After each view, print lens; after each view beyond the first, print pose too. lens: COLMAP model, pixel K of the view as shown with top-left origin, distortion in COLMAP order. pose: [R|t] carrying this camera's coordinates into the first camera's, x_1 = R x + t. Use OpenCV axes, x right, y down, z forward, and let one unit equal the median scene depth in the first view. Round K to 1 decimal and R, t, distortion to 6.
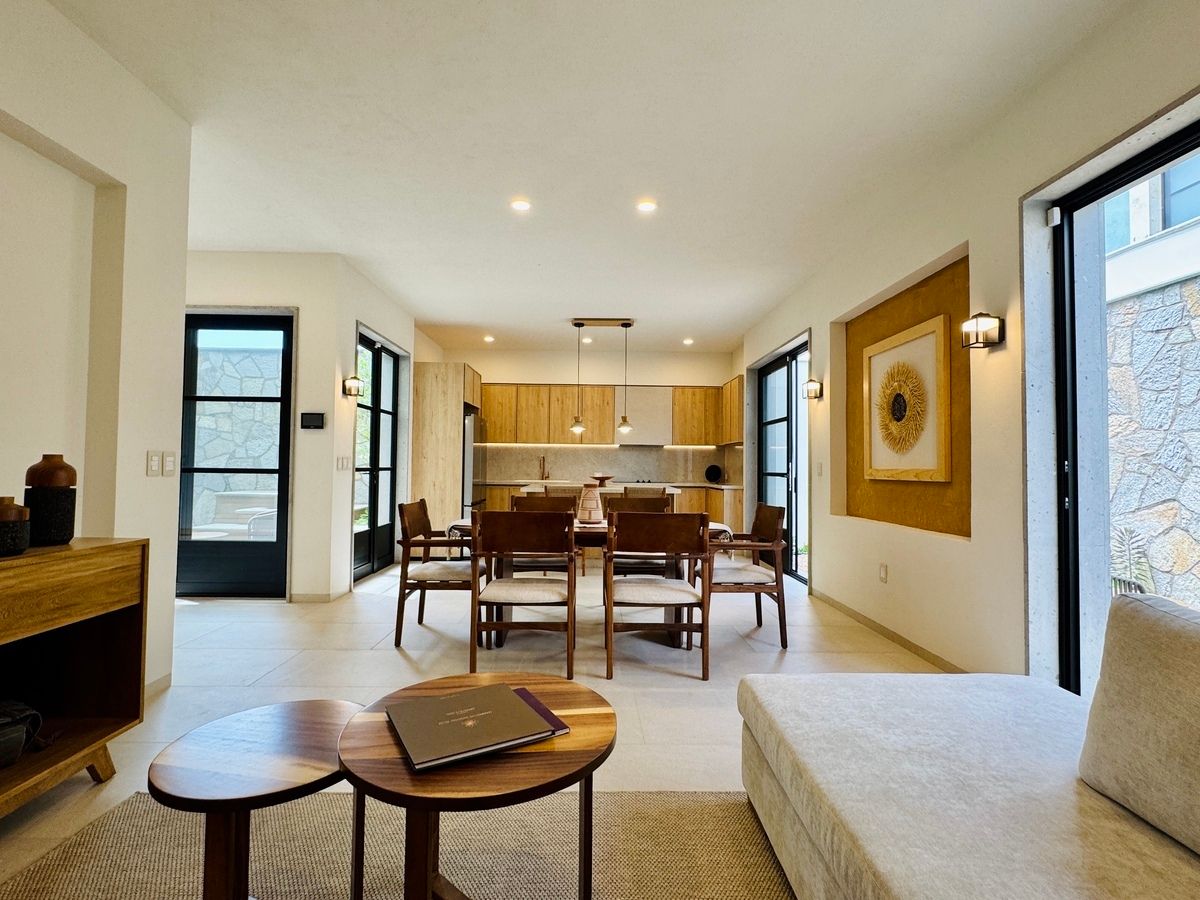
lens RADIAL K [[567.5, 0, 599.7], [0, 567.5, 447.7], [0, 0, 1]] dist [-0.006600, -0.000421]
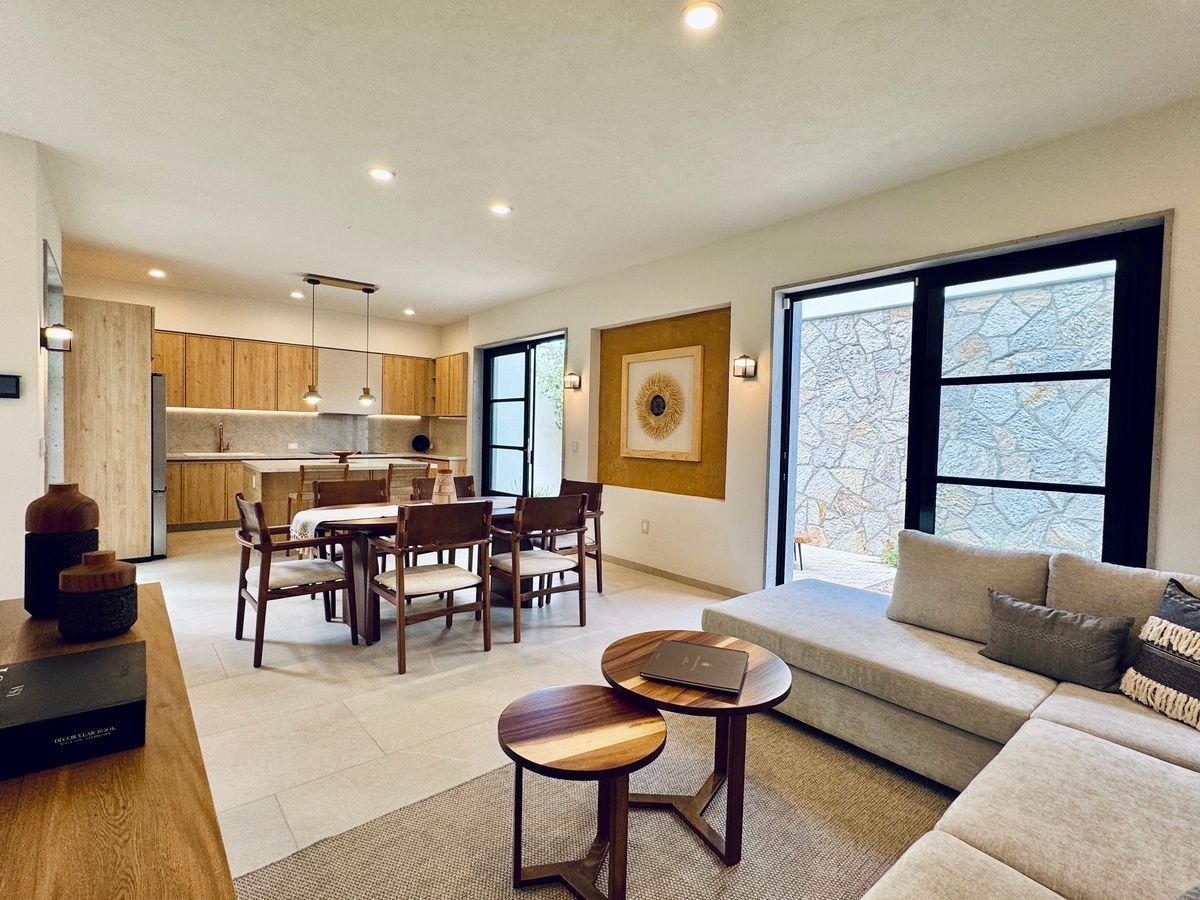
lens RADIAL K [[567.5, 0, 596.5], [0, 567.5, 446.1], [0, 0, 1]] dist [-0.006600, -0.000421]
pose [[0.776427, -0.009813, 0.630131, -0.254035], [-0.035614, 0.997598, 0.059419, -0.027944], [-0.629201, -0.068576, 0.774212, 0.015402]]
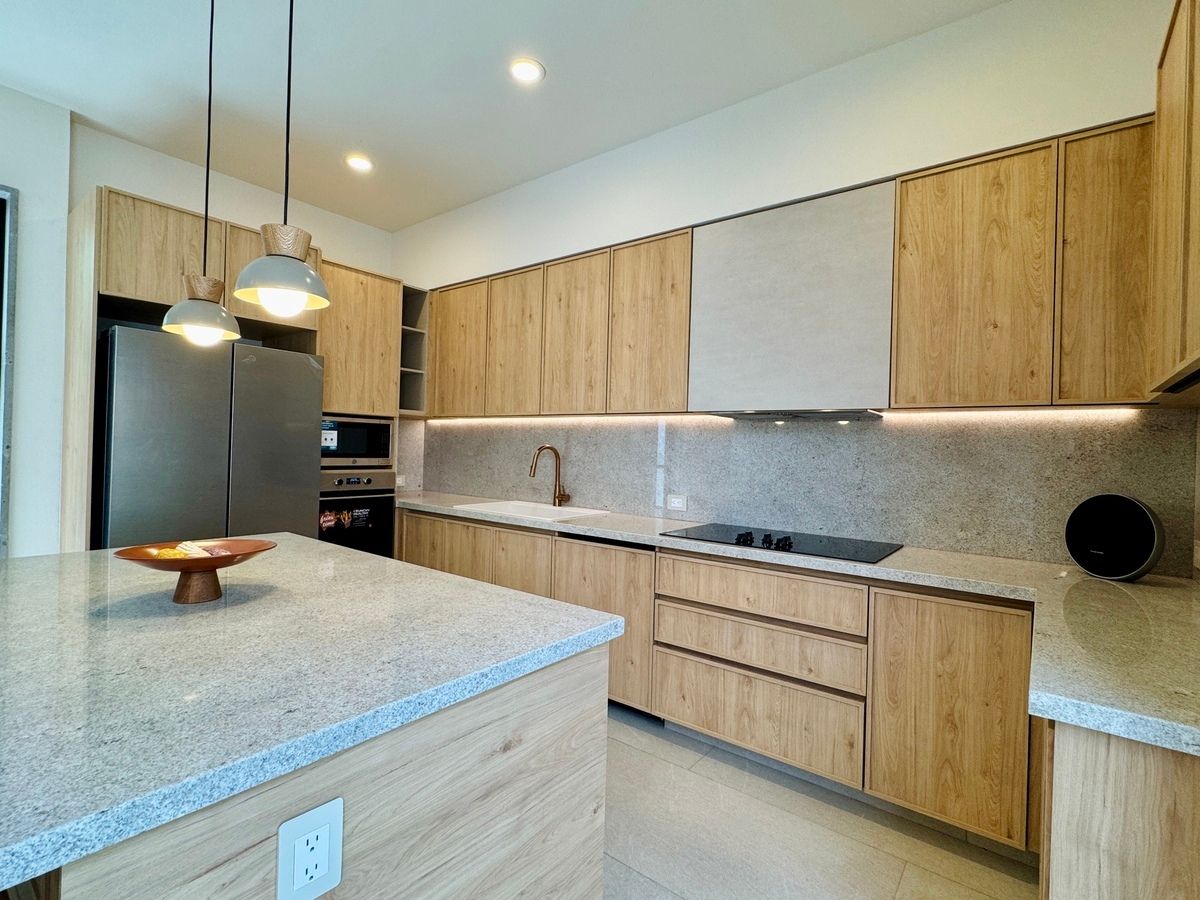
lens RADIAL K [[567.5, 0, 595.3], [0, 567.5, 441.5], [0, 0, 1]] dist [-0.006600, -0.000421]
pose [[0.773487, 0.004610, -0.633796, 0.238186], [0.000947, 0.999964, 0.008428, 0.009753], [0.633812, -0.007119, 0.773454, 0.918588]]
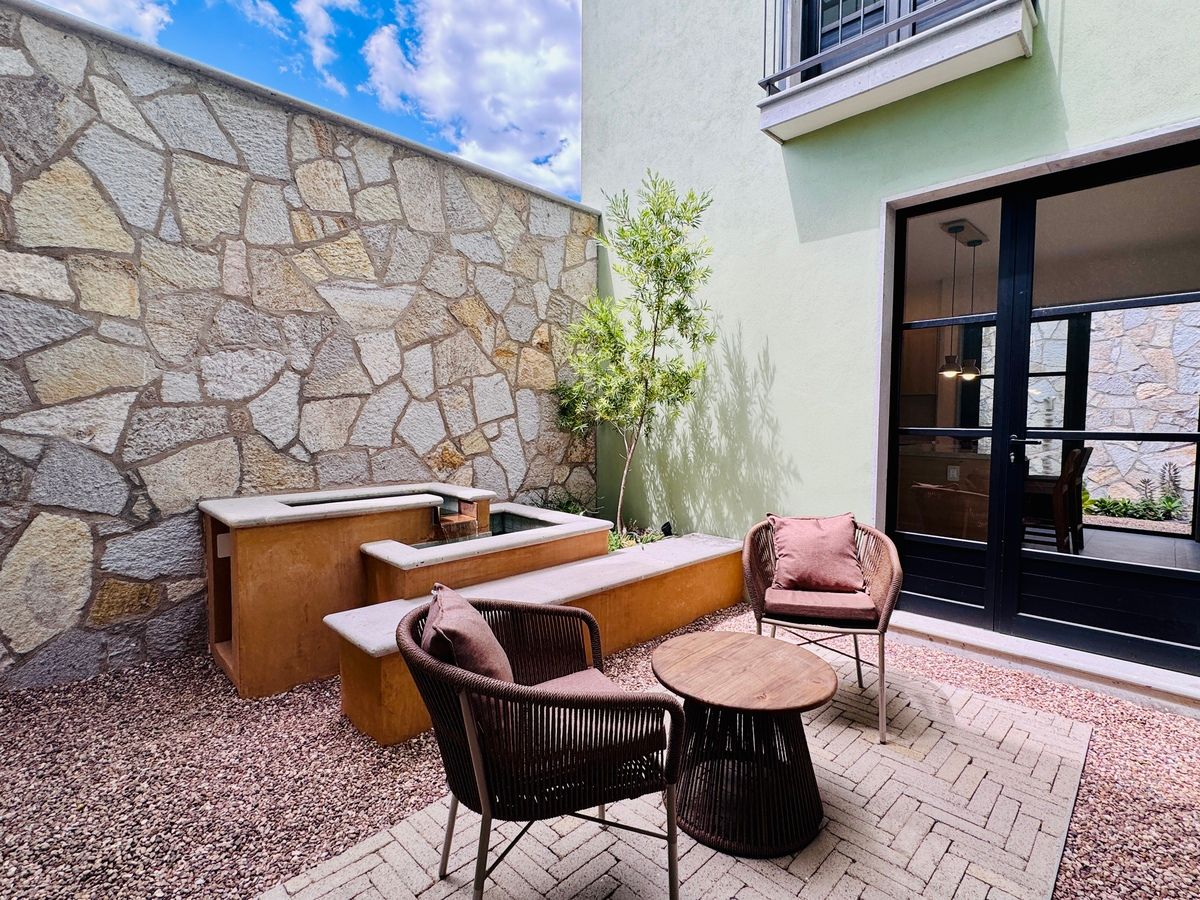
lens RADIAL K [[567.5, 0, 598.0], [0, 567.5, 445.4], [0, 0, 1]] dist [-0.006600, -0.000421]
pose [[0.726448, -0.037551, 0.686195, -0.876177], [-0.021120, 0.996814, 0.076909, 0.014835], [-0.686897, -0.070362, 0.723341, 0.765757]]
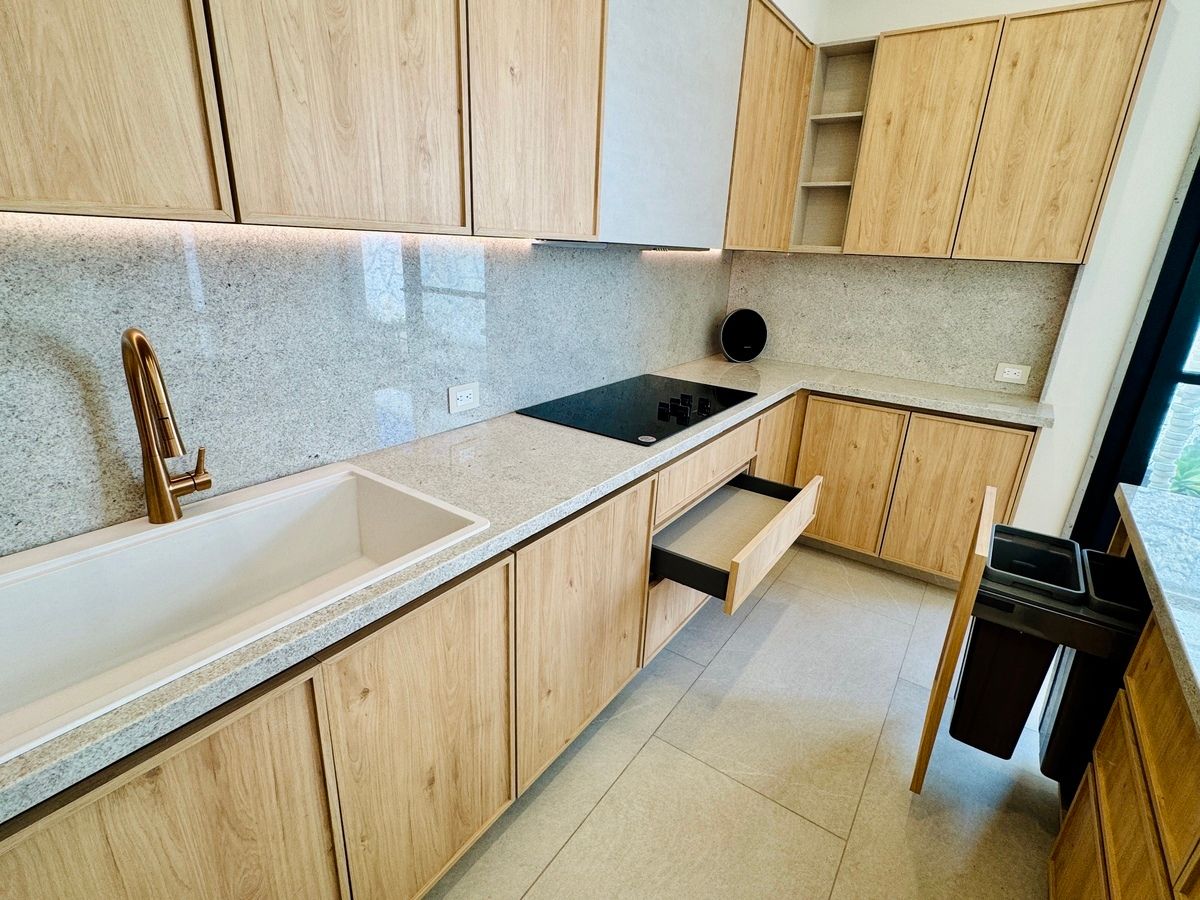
lens RADIAL K [[583.3, 0, 600.4], [0, 583.3, 445.6], [0, 0, 1]] dist [0.001845, 0.000059]
pose [[0.587407, -0.247226, 0.770605, -0.179950], [-0.062280, 0.935564, 0.347622, -0.013231], [-0.806892, -0.252189, 0.534160, 1.118038]]
